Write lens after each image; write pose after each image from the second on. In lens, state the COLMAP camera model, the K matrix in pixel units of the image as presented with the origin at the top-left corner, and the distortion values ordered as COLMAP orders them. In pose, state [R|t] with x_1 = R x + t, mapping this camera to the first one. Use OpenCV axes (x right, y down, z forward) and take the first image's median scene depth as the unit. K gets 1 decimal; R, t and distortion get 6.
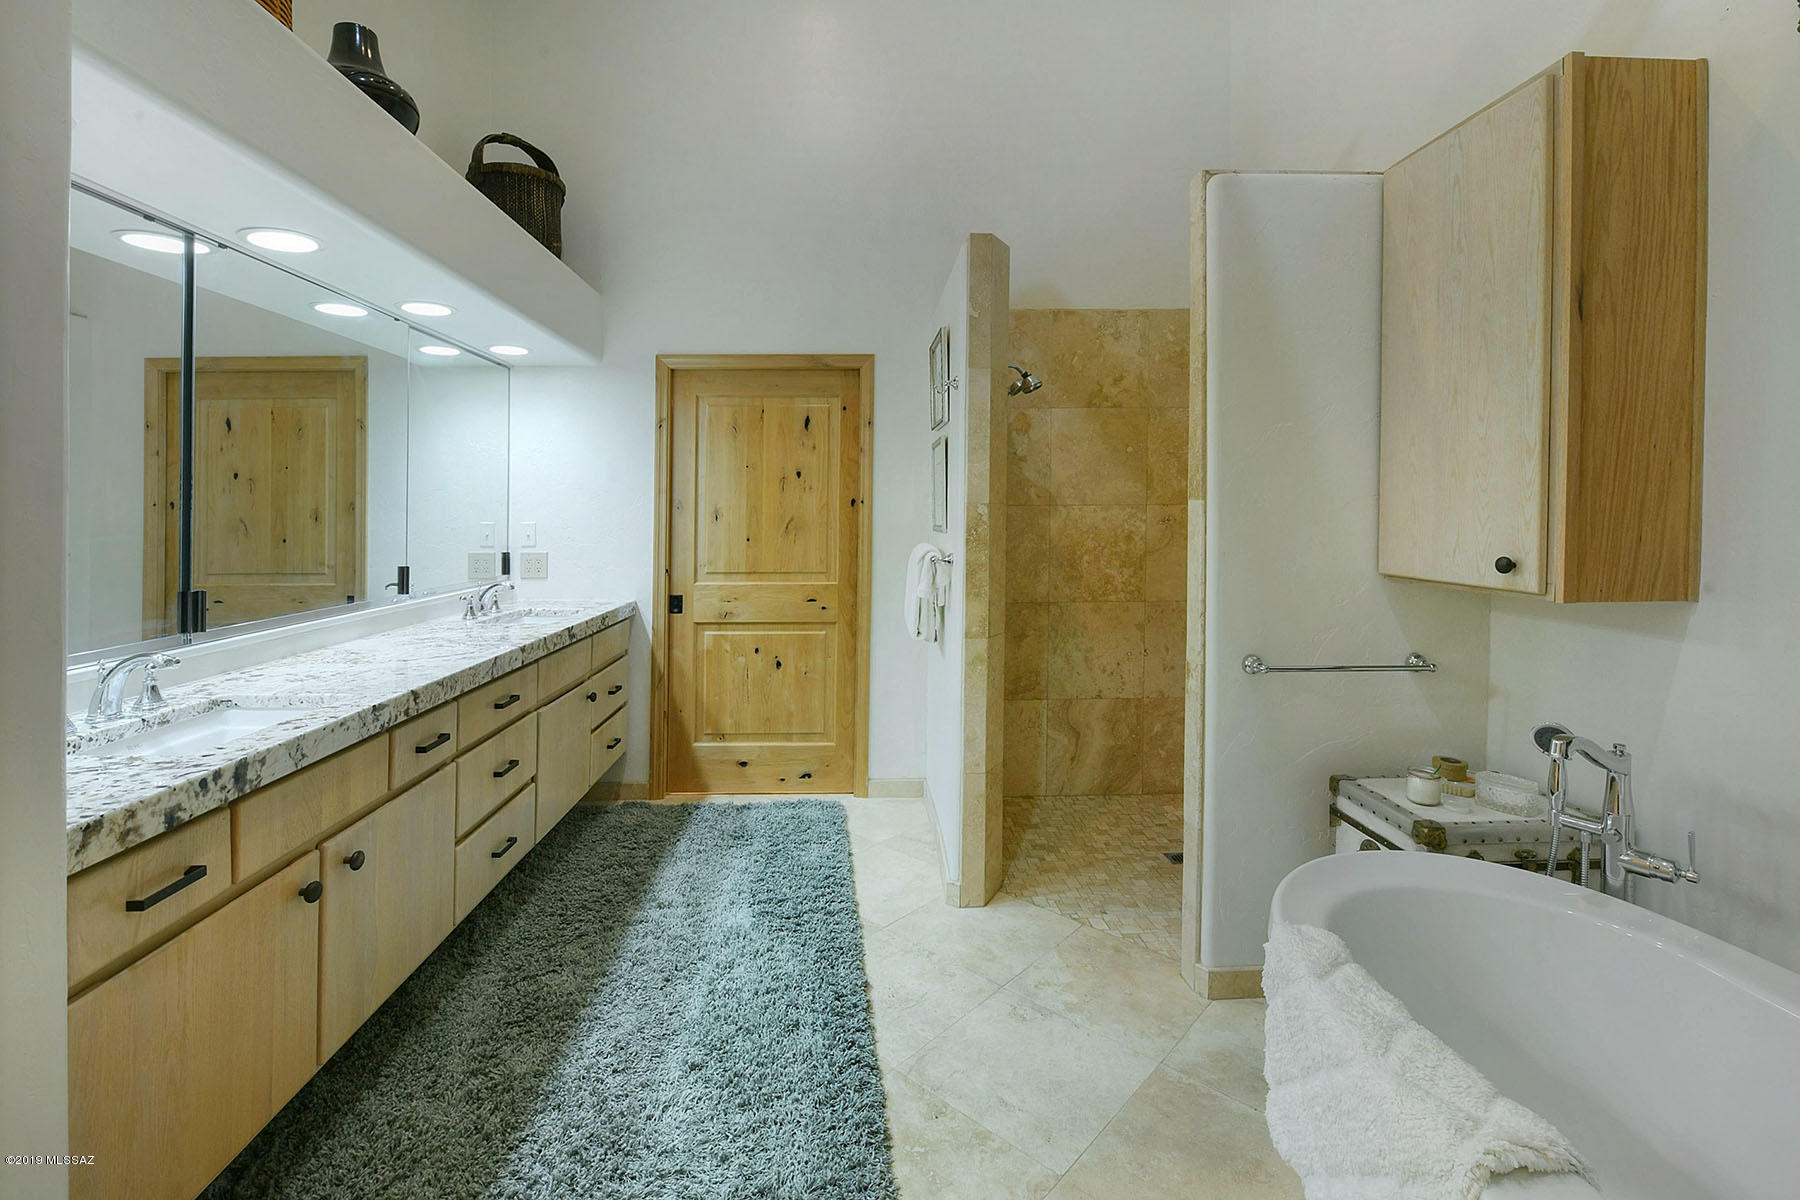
lens RADIAL K [[802.8, 0, 873.5], [0, 802.8, 591.6], [0, 0, 1]] dist [-0.000664, -0.000680]
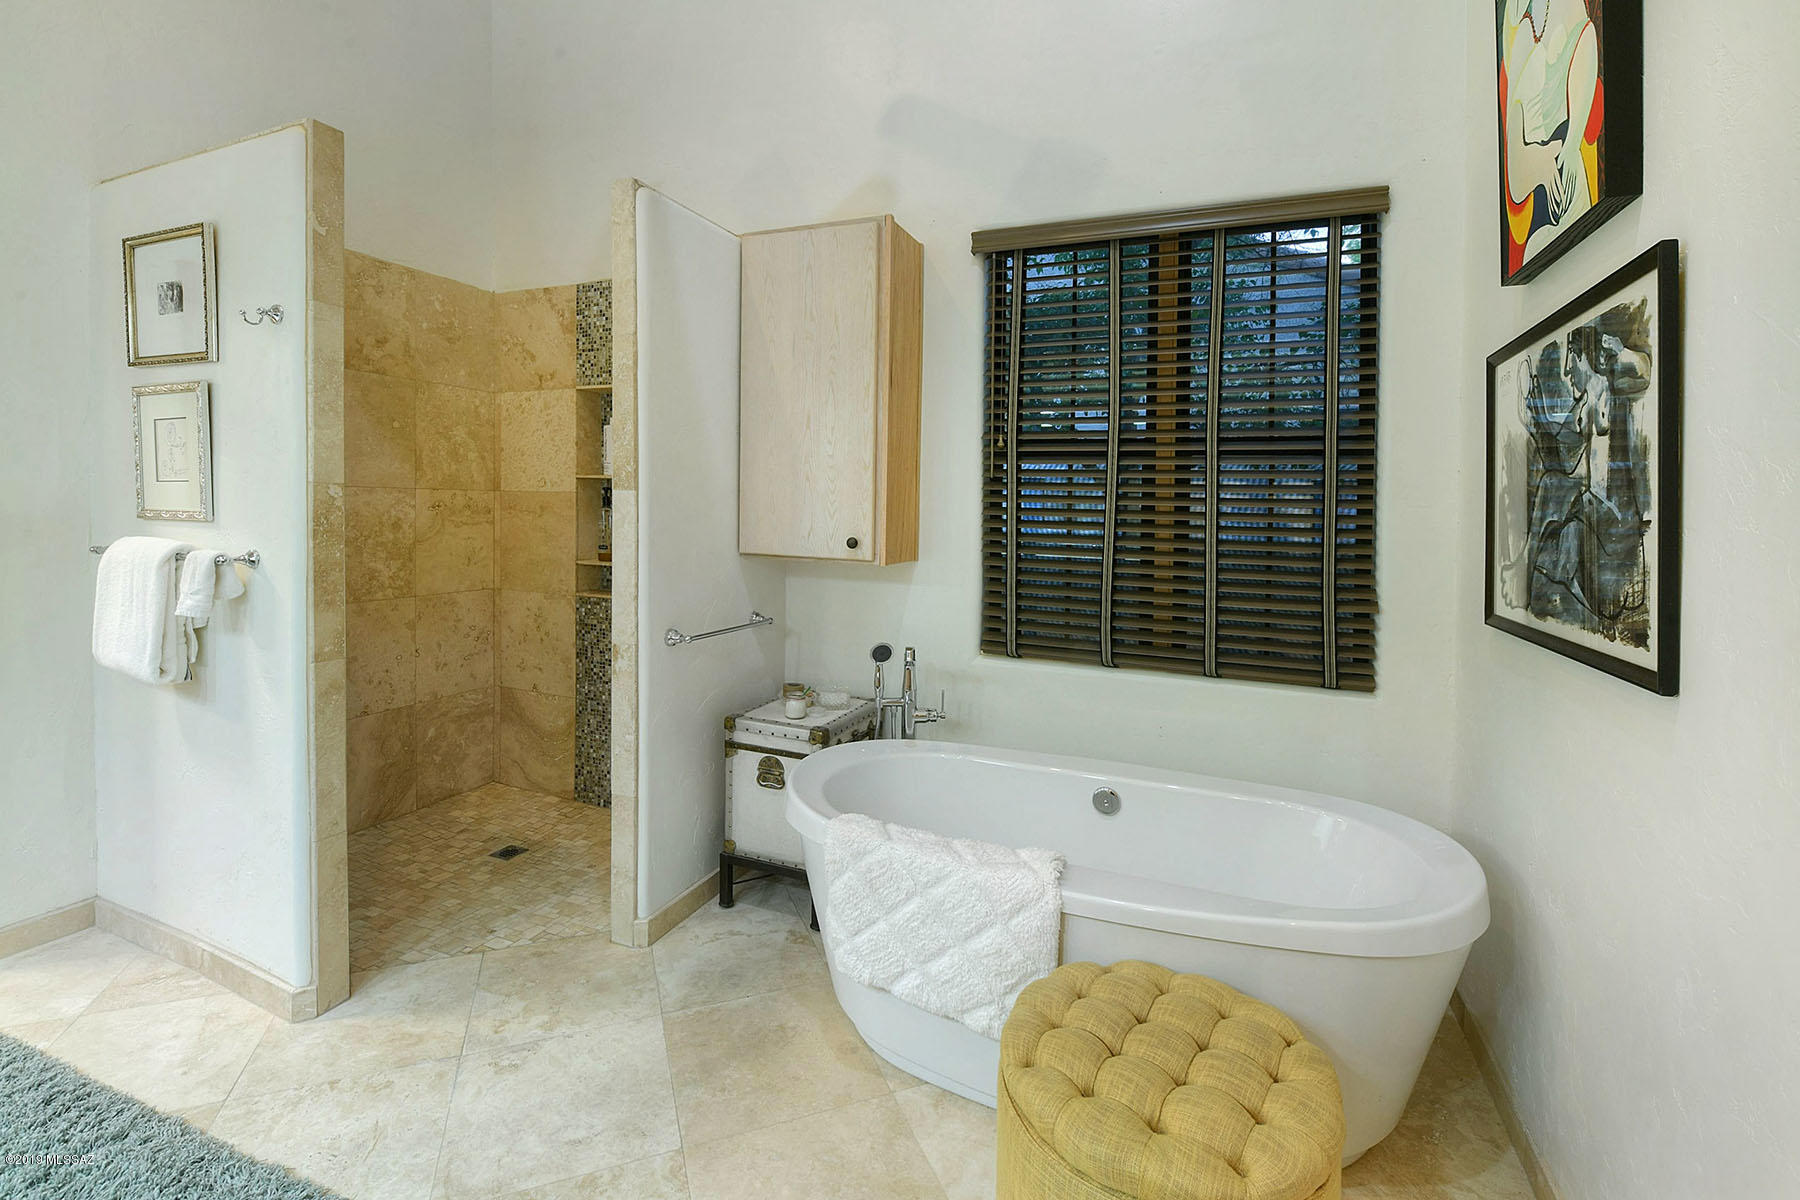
lens RADIAL K [[783.3, 0, 900.0], [0, 783.3, 600.0], [0, 0, 1]] dist [-0.002163, -0.000723]
pose [[0.421591, -0.095159, 0.901779, -0.331321], [0.065416, 0.995079, 0.074422, -0.019916], [-0.904424, 0.027615, 0.425741, 0.202158]]
